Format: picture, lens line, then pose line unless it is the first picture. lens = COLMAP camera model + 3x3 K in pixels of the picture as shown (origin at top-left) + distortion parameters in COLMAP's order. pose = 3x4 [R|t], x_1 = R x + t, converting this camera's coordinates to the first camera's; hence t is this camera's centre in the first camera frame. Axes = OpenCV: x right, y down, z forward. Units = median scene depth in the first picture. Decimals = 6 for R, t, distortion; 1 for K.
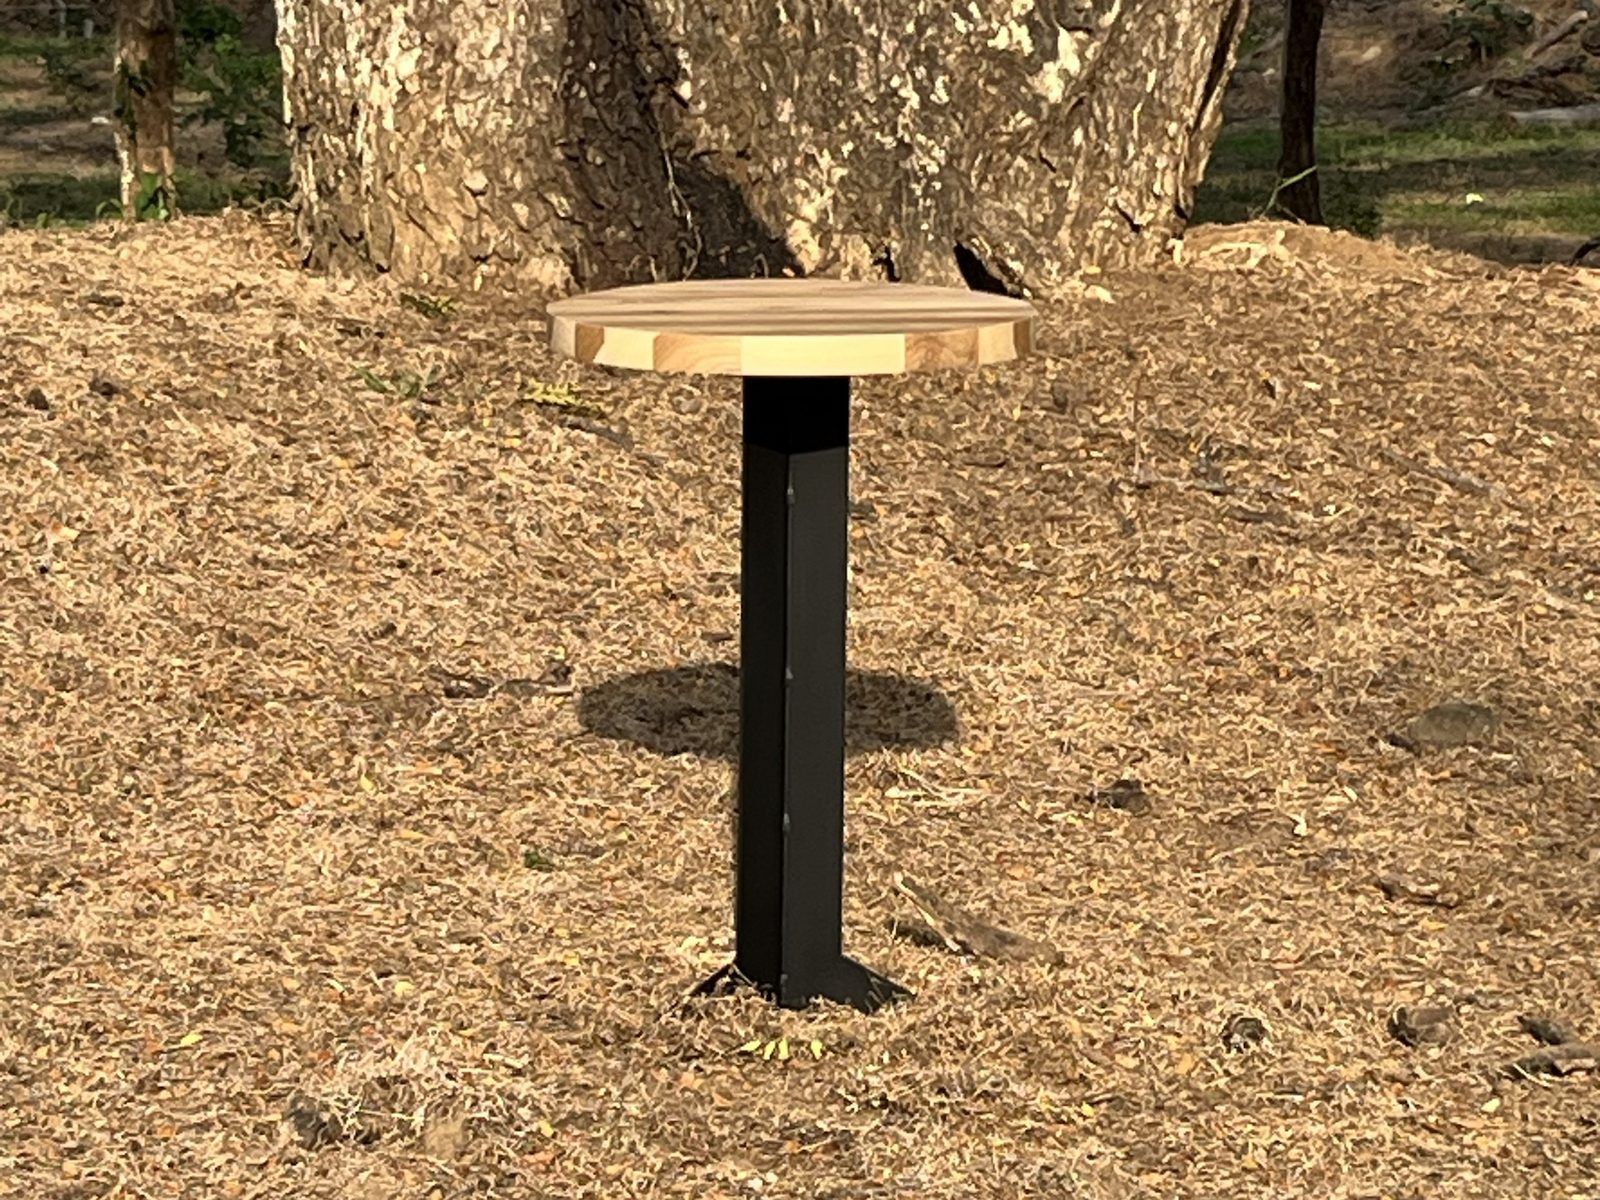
lens RADIAL K [[5545.8, 0, 809.5], [0, 5545.8, 611.3], [0, 0, 1]] dist [0.388802, 0.000000]
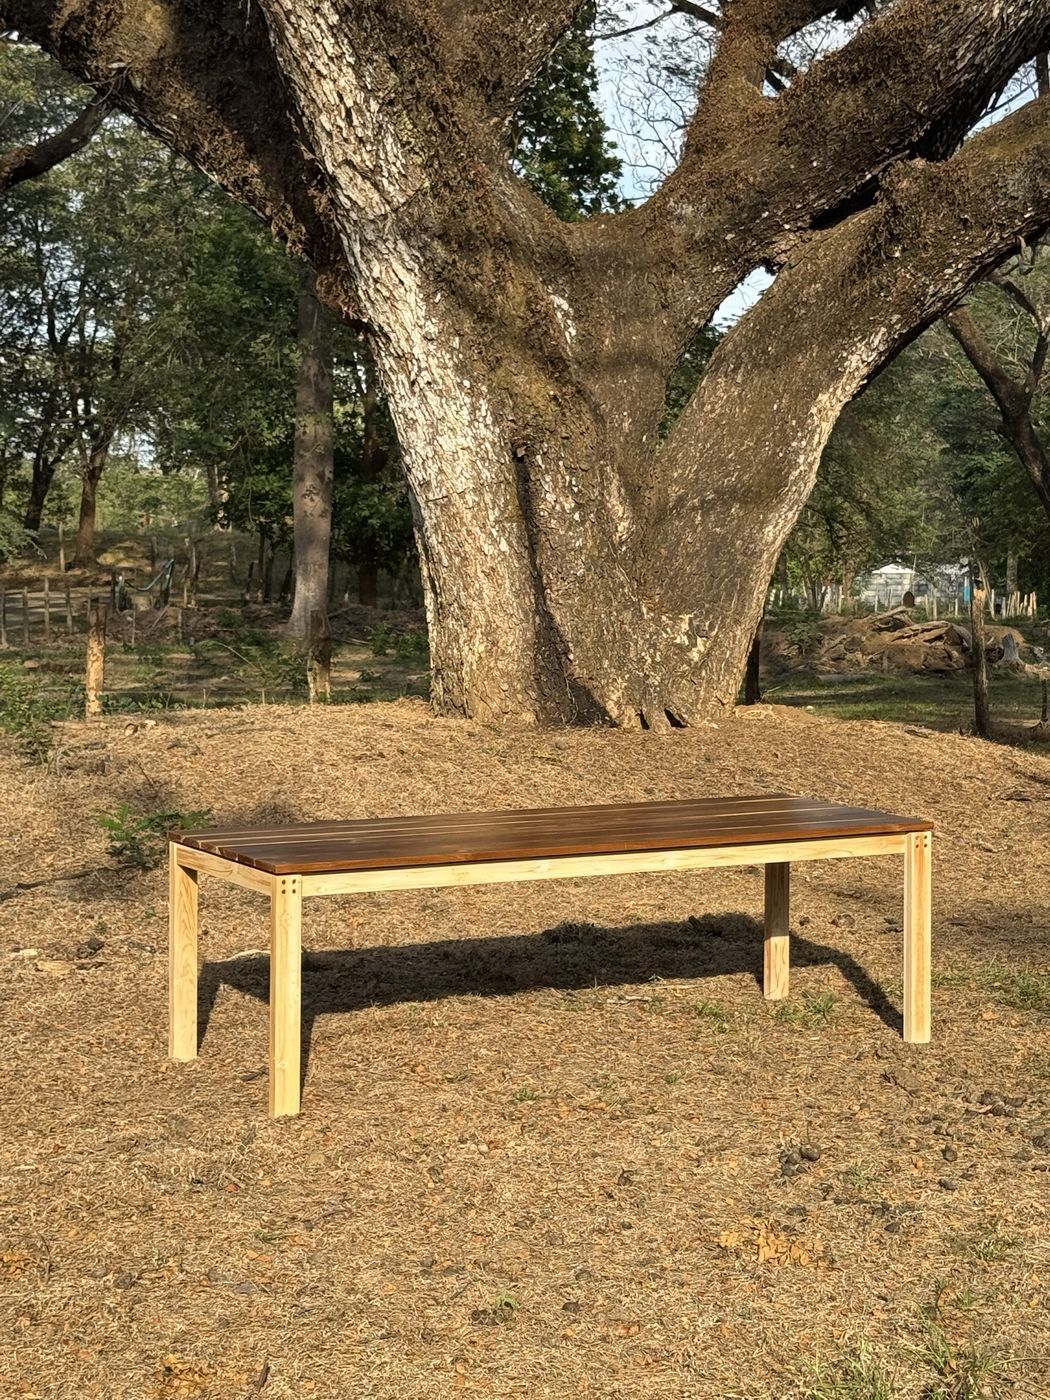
lens RADIAL K [[2528.6, 0, 522.1], [0, 2528.6, 697.4], [0, 0, 1]] dist [0.133311, 0.000000]
pose [[0.999843, 0.002237, 0.017591, -0.072459], [-0.000756, 0.996486, -0.083760, 0.039903], [-0.017716, 0.083733, 0.996331, -0.330161]]
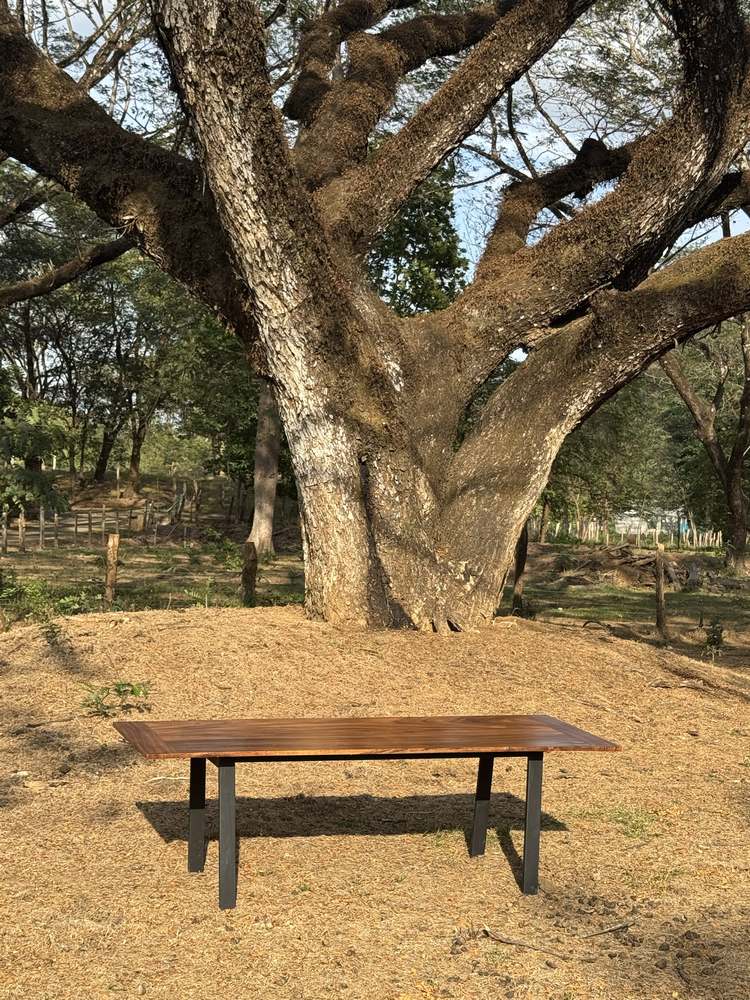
lens RADIAL K [[1566.4, 0, 366.7], [0, 1566.4, 505.5], [0, 0, 1]] dist [0.127723, 0.000000]
pose [[0.999218, 0.038821, -0.007490, -0.036203], [-0.039469, 0.990549, -0.131357, 0.015736], [0.002319, 0.131550, 0.991307, -0.338643]]
